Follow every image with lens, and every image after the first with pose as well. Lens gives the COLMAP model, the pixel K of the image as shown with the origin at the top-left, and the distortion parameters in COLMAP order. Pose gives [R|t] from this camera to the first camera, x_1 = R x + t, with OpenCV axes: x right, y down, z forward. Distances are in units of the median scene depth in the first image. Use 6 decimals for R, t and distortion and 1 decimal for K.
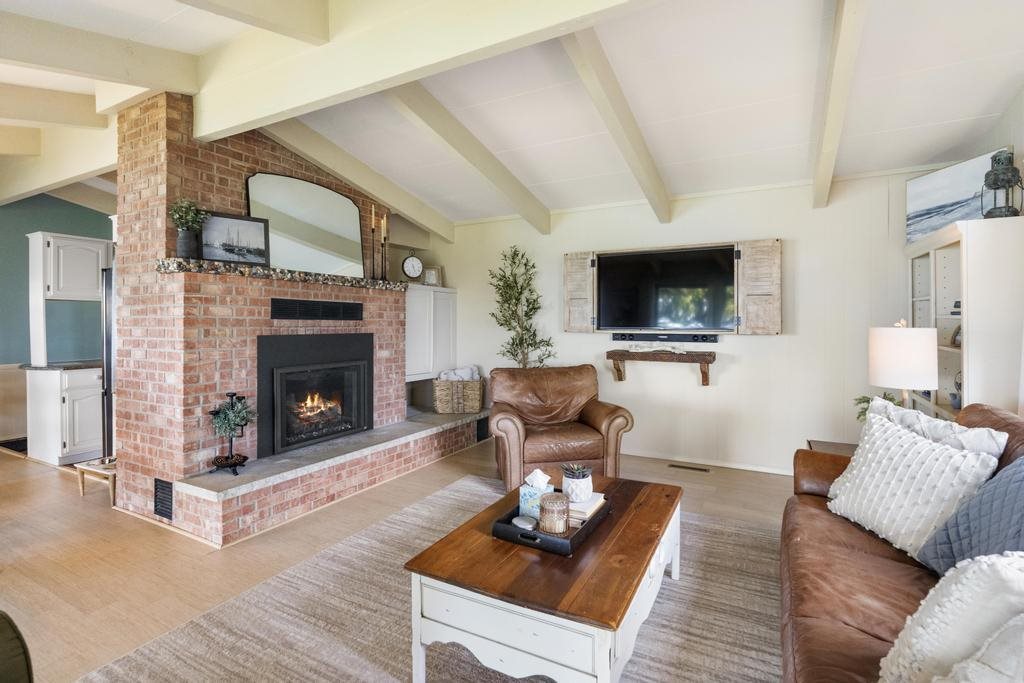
lens RADIAL K [[482.0, 0, 508.5], [0, 482.0, 325.1], [0, 0, 1]] dist [0.000850, 0.000003]
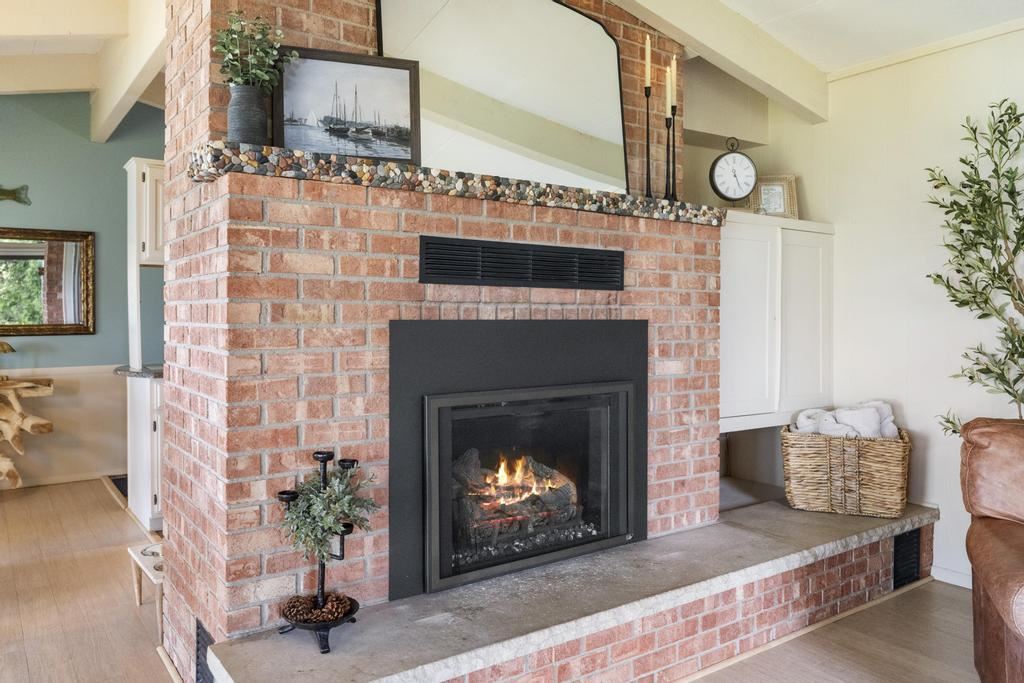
lens RADIAL K [[753.5, 0, 503.3], [0, 753.5, 318.9], [0, 0, 1]] dist [0.000161, -0.000448]
pose [[0.895744, 0.003364, -0.444558, -0.108364], [-0.002653, 0.999994, 0.002223, 0.016381], [0.444563, -0.000812, 0.895747, 0.380772]]
